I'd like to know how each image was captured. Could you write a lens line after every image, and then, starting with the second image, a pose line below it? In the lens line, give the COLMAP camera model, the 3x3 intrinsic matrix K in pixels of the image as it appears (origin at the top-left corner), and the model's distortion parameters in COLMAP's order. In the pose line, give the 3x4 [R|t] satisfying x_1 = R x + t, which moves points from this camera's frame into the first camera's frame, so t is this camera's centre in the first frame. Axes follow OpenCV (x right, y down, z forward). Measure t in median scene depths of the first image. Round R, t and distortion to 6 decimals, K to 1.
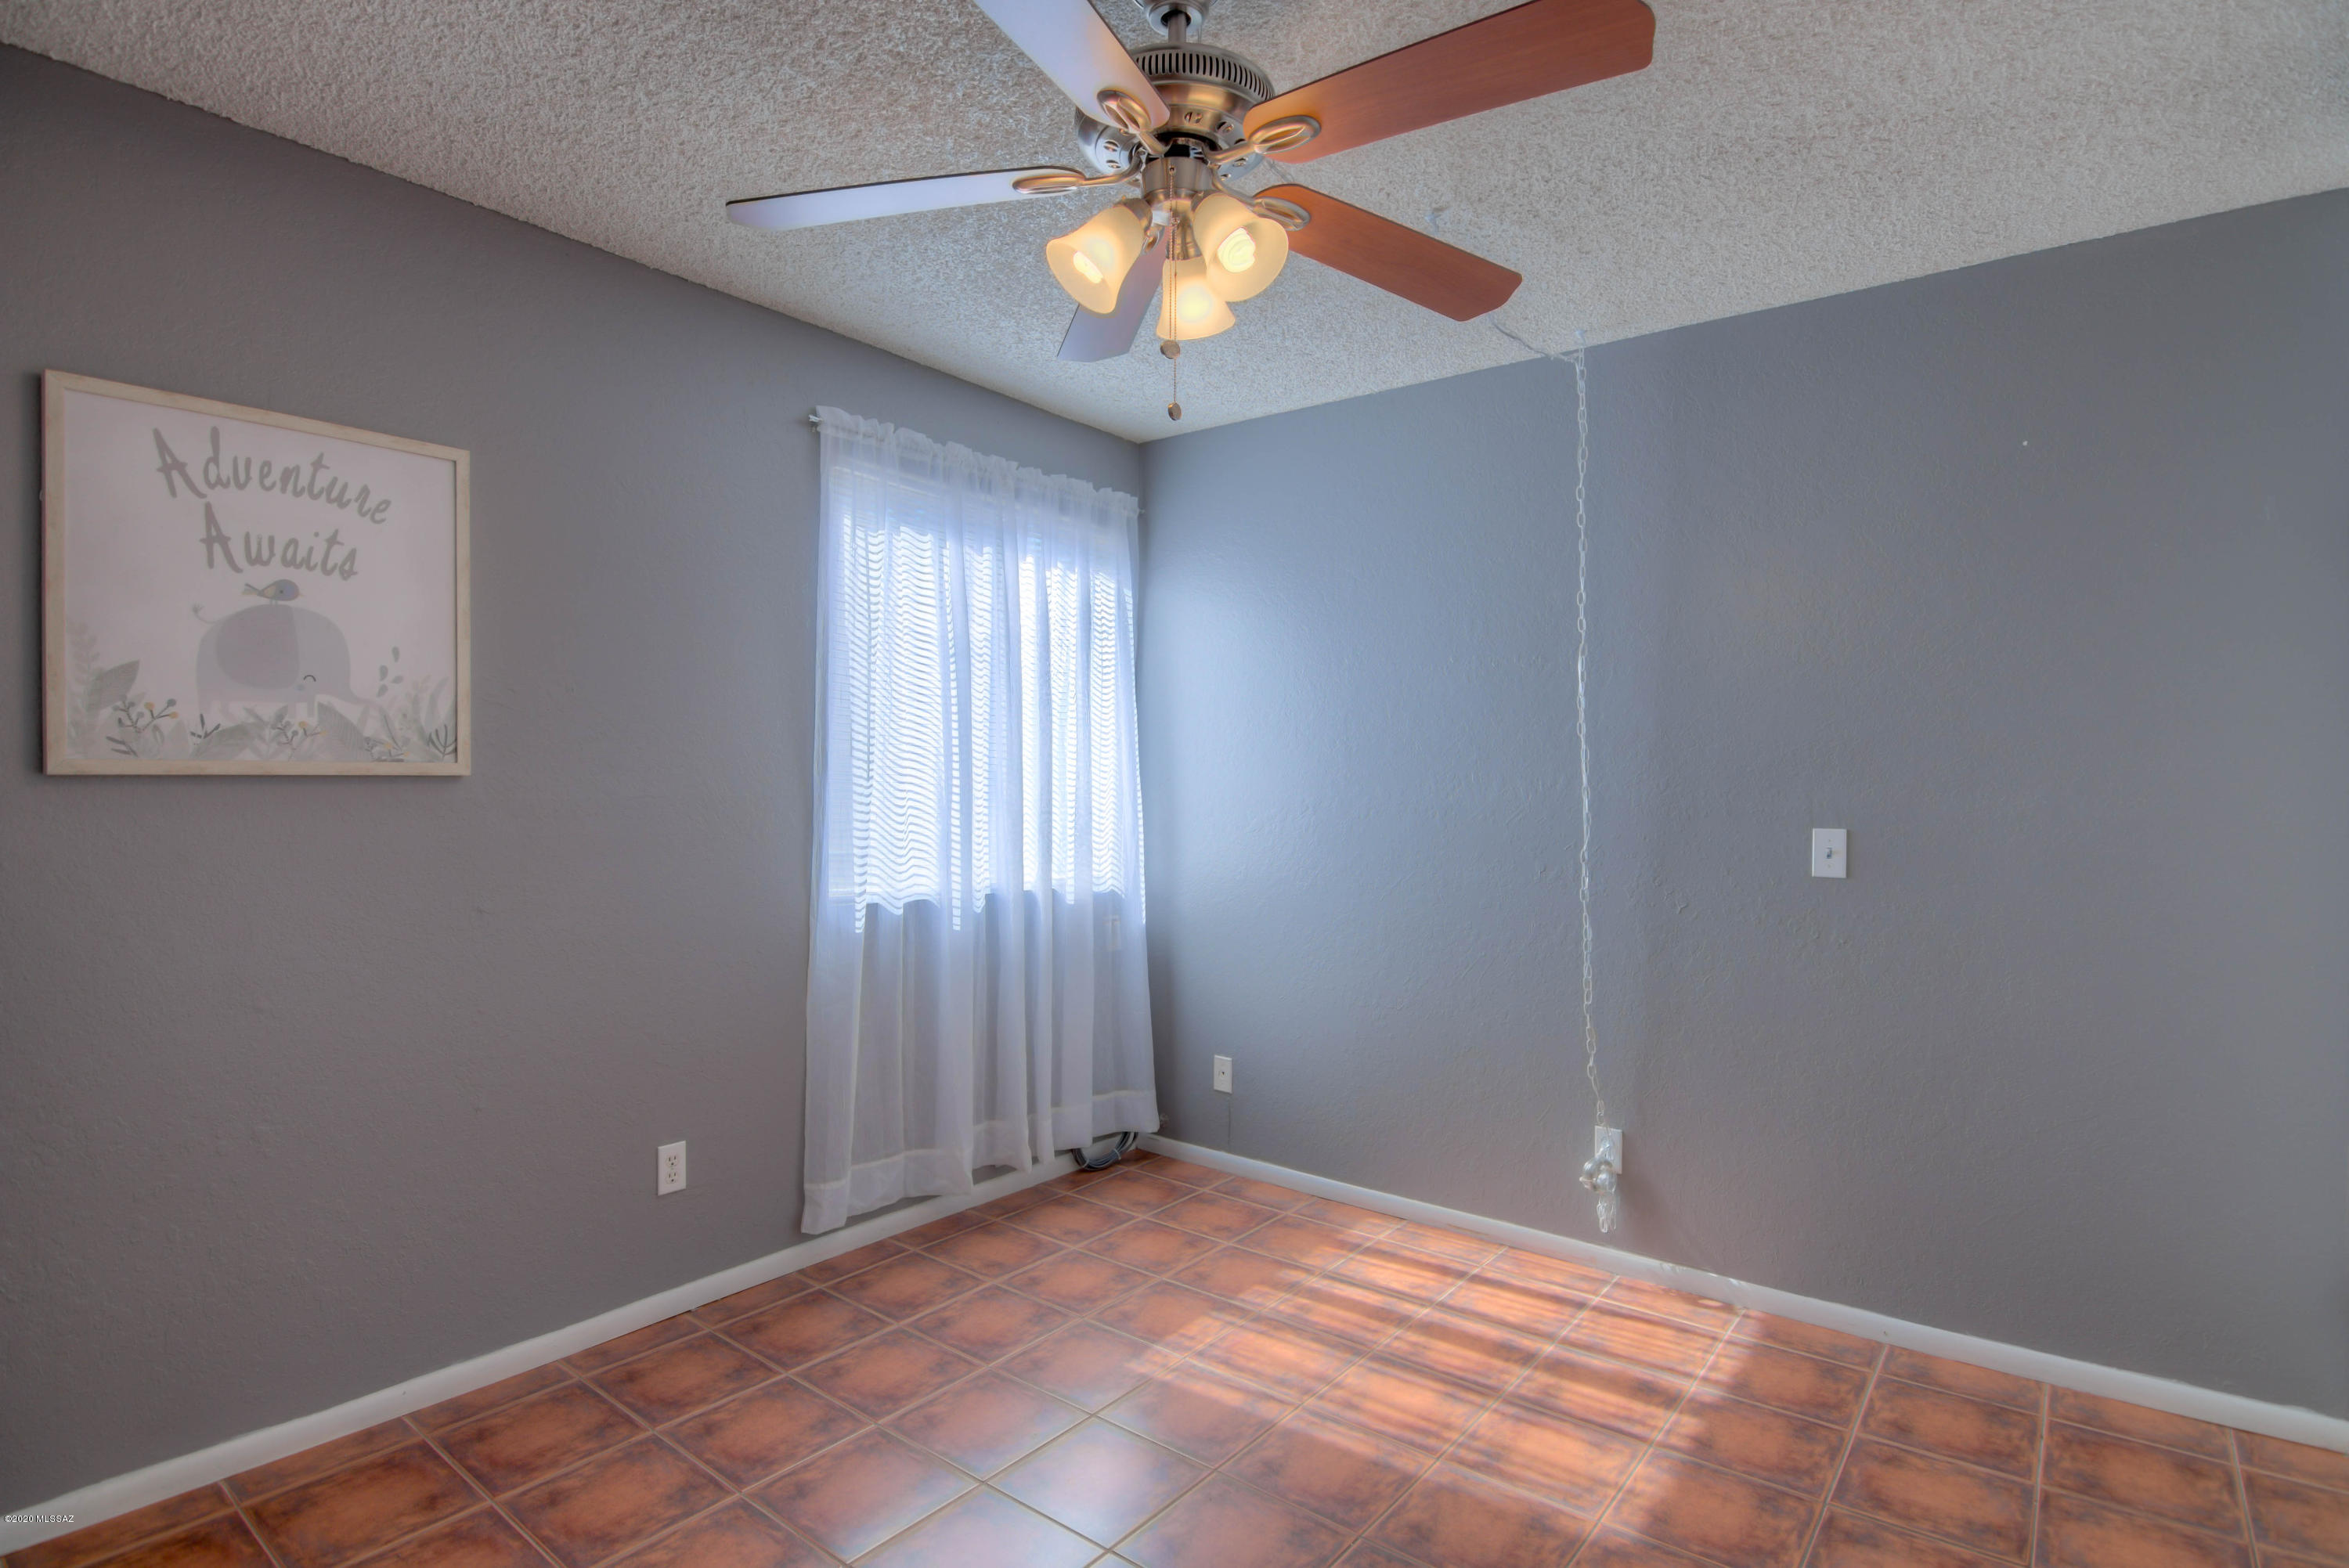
lens RADIAL K [[1200.3, 0, 1169.0], [0, 1200.3, 766.7], [0, 0, 1]] dist [-0.001020, -0.014292]
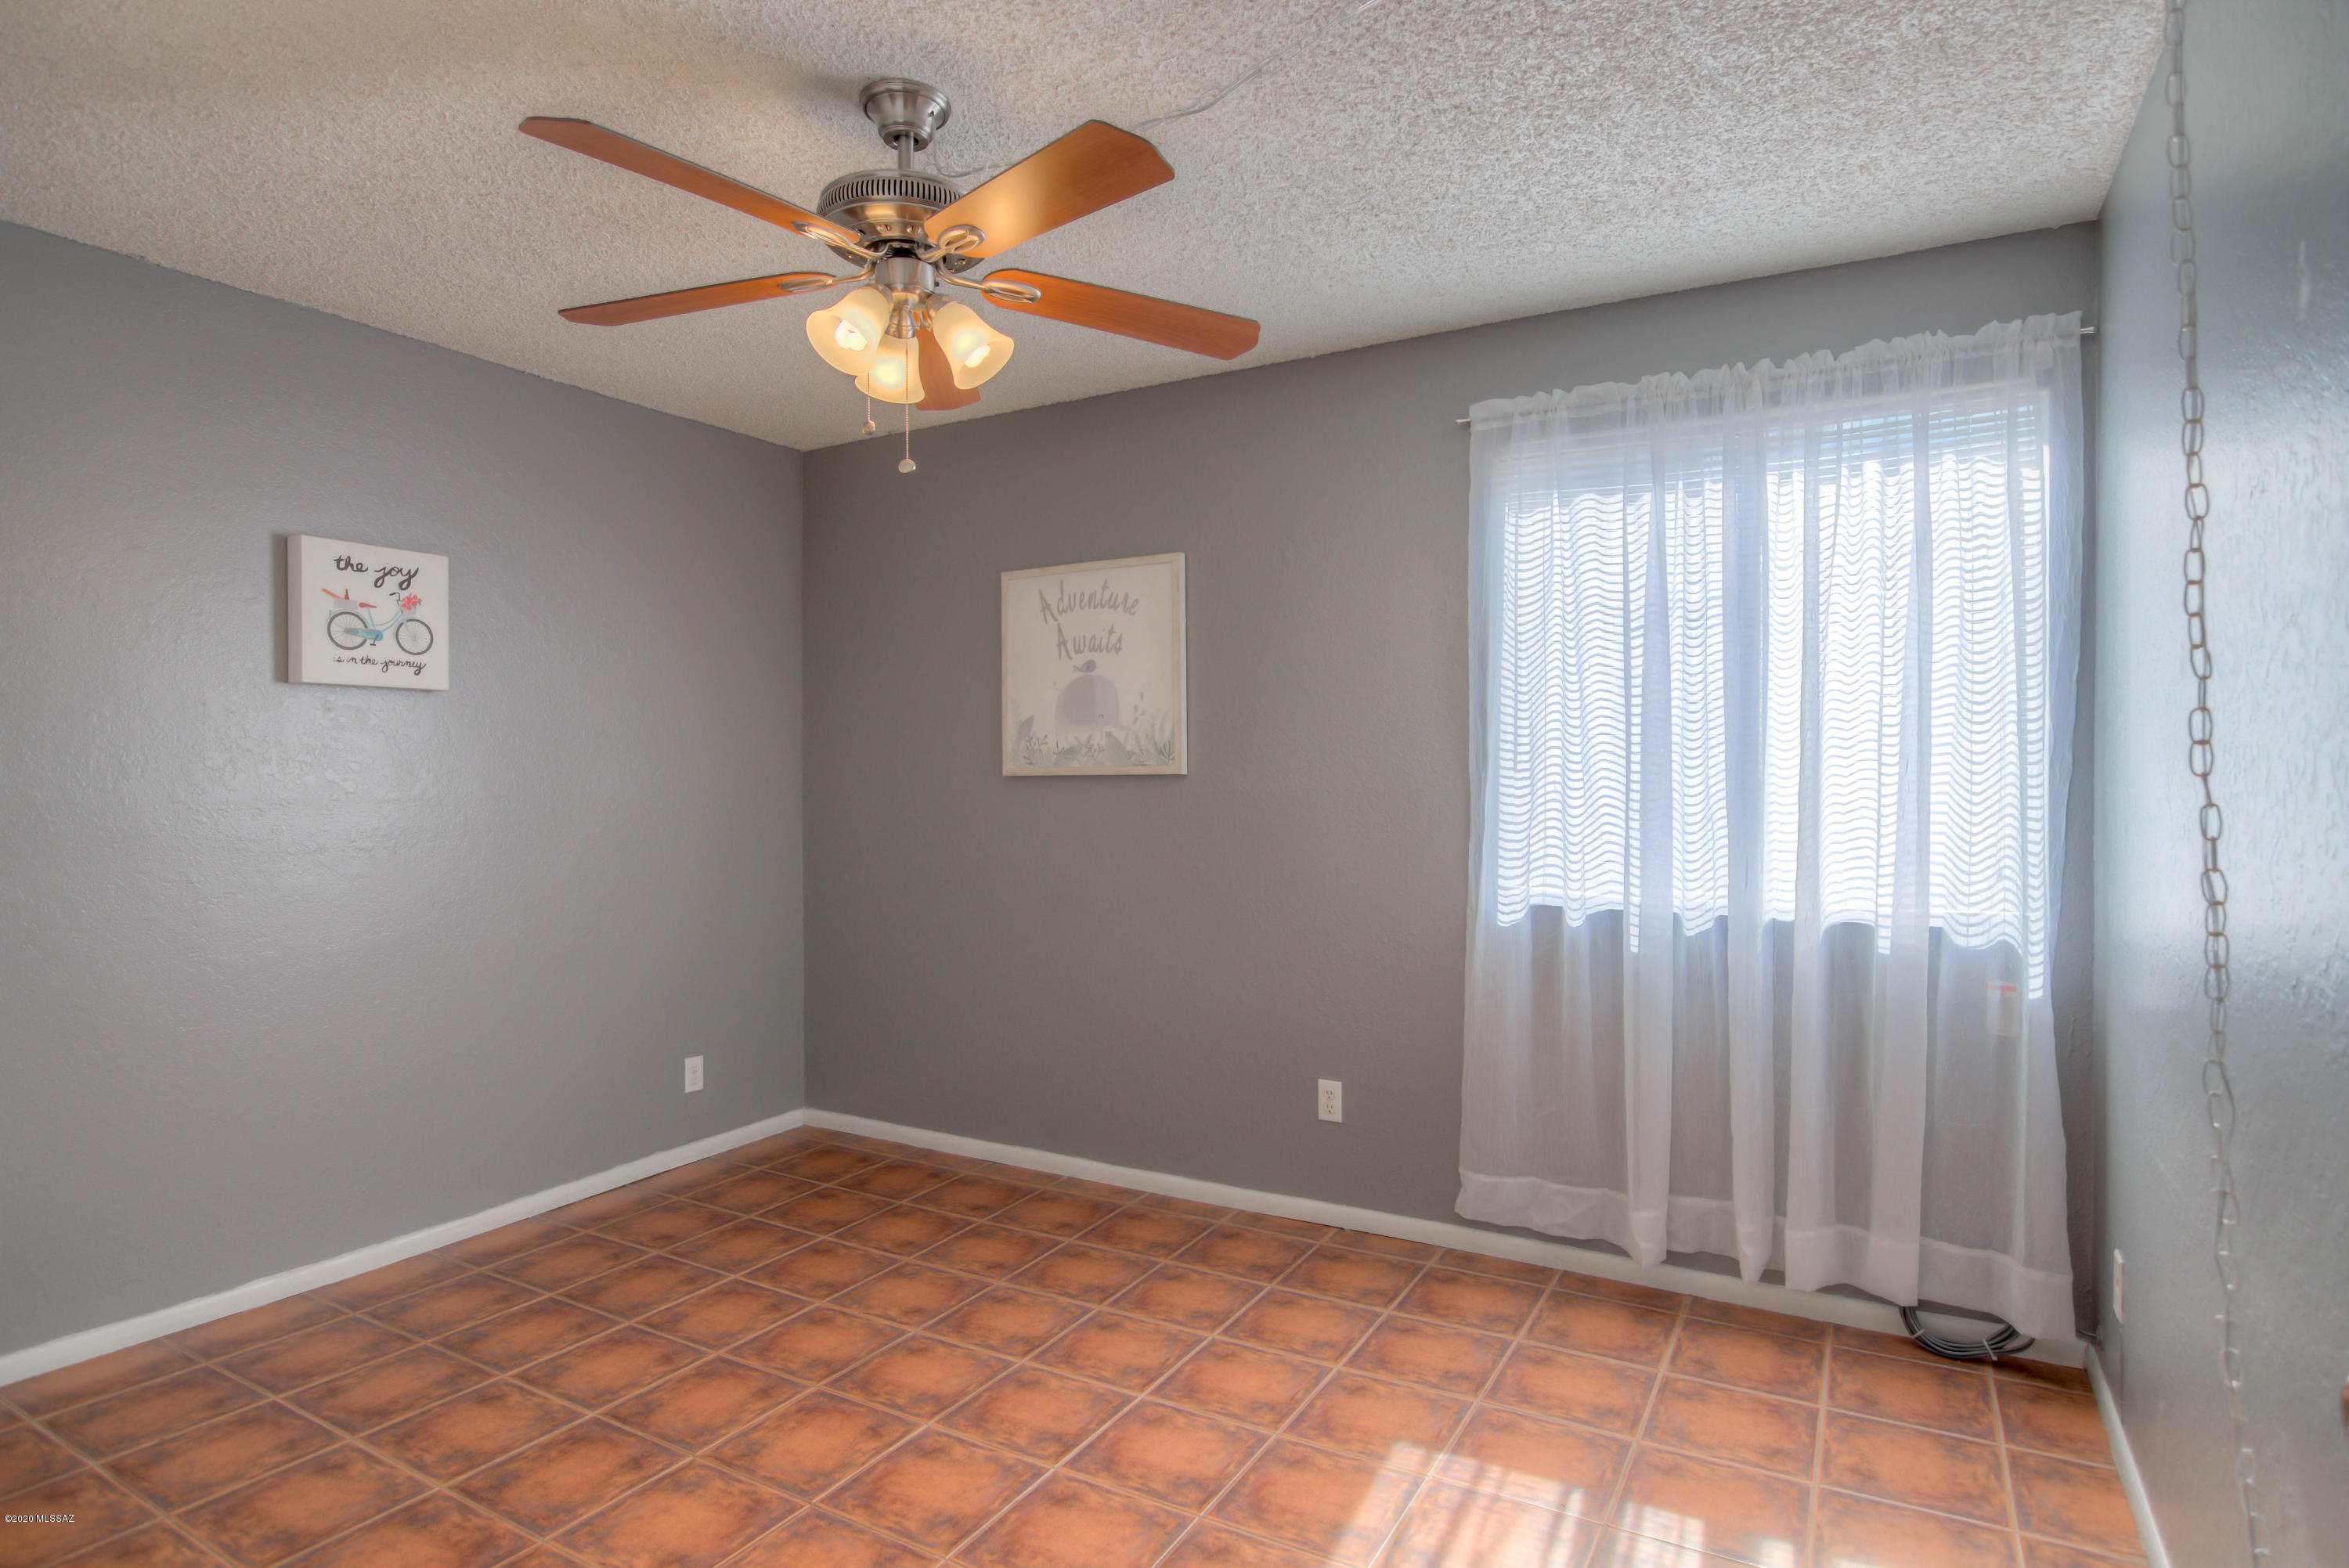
lens RADIAL K [[1222.1, 0, 1141.5], [0, 1222.1, 745.3], [0, 0, 1]] dist [-0.011815, -0.000866]
pose [[0.140769, -0.027906, -0.989649, 0.777845], [0.019390, 0.999489, -0.025425, 0.008129], [0.989853, -0.015611, 0.141238, 0.653226]]
